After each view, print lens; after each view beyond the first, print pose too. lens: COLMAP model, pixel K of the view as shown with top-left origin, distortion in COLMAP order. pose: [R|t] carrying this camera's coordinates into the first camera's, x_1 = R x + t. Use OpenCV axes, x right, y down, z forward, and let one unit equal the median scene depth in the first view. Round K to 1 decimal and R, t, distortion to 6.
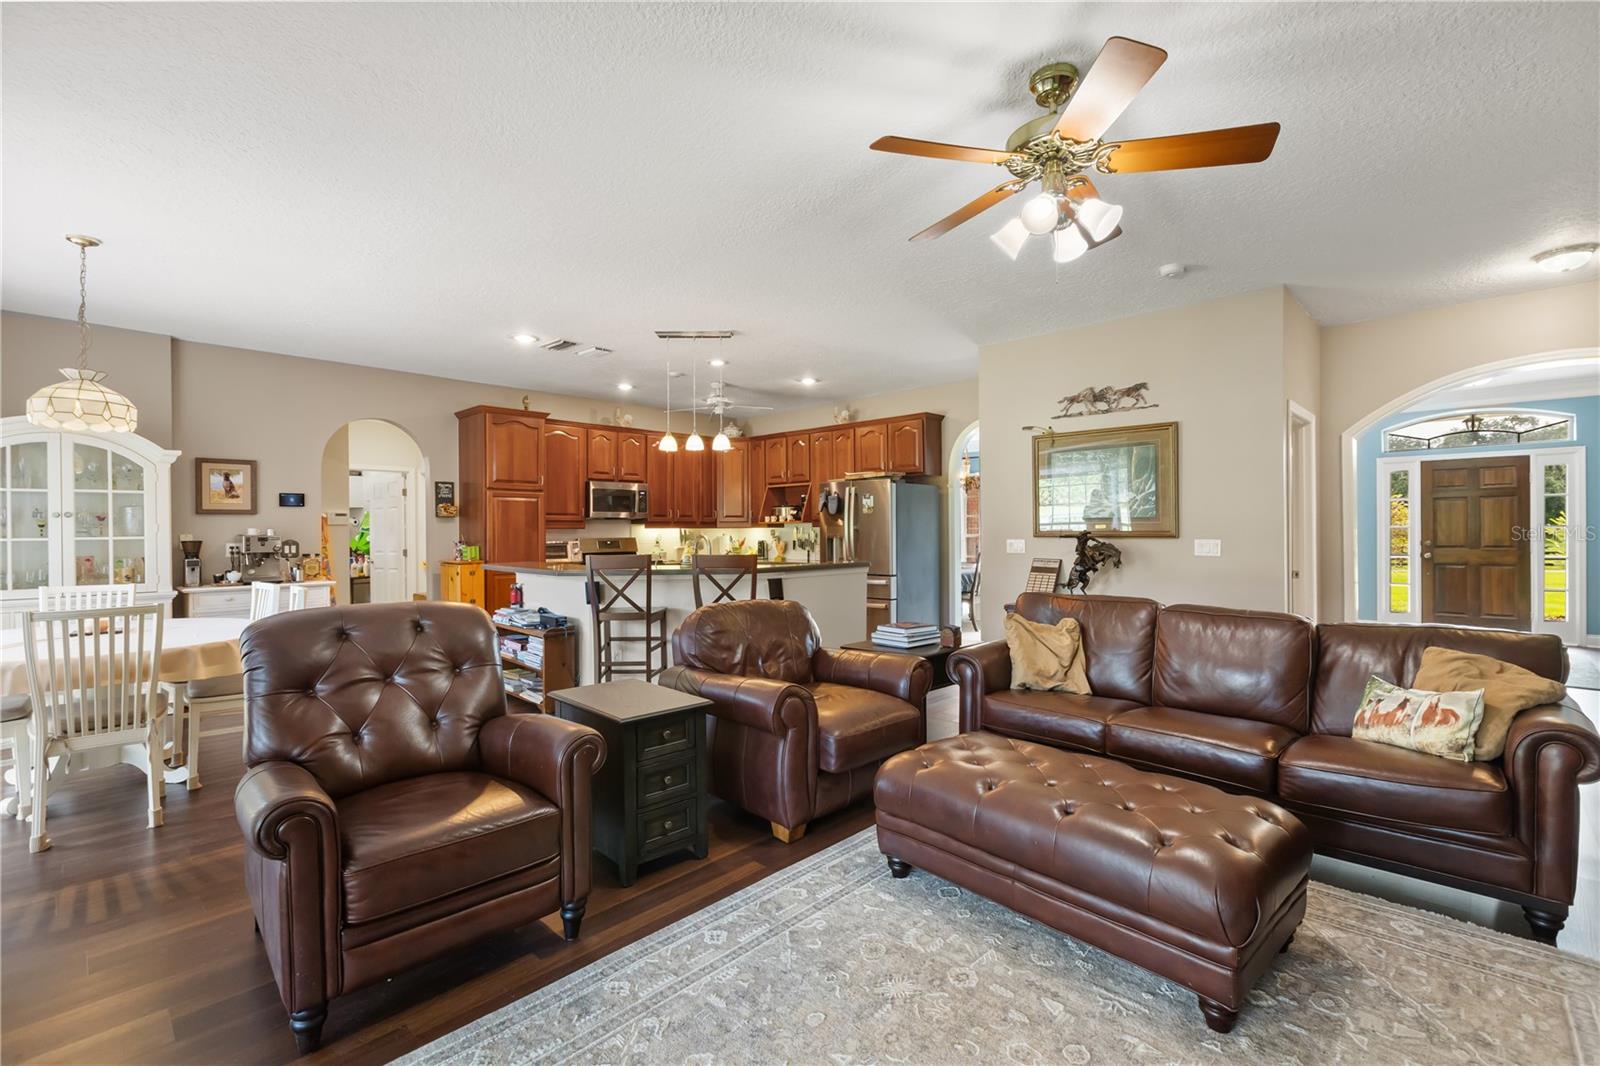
lens RADIAL K [[730.9, 0, 794.5], [0, 730.9, 525.6], [0, 0, 1]] dist [0.000235, -0.000351]
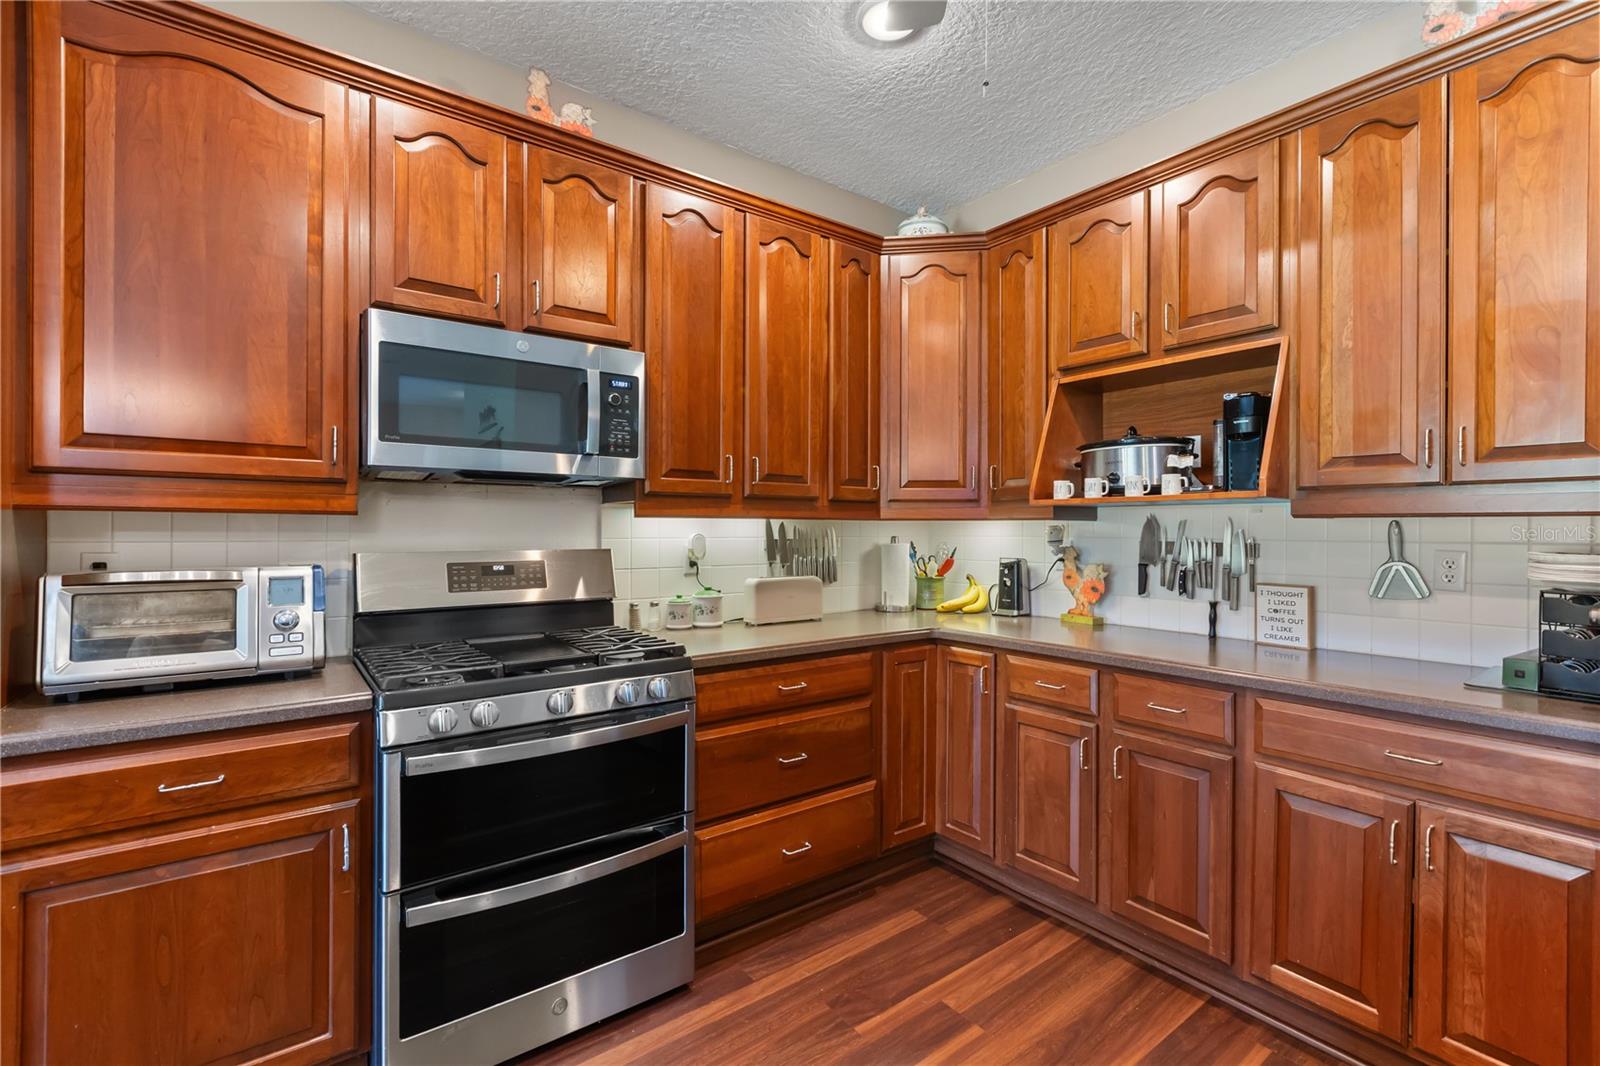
lens RADIAL K [[730.9, 0, 814.0], [0, 730.9, 528.9], [0, 0, 1]] dist [0.000235, -0.000351]
pose [[0.993605, 0.011356, -0.112335, -0.100707], [-0.010370, 0.999902, 0.009359, 0.004861], [0.112430, -0.008134, 0.993626, 0.690920]]
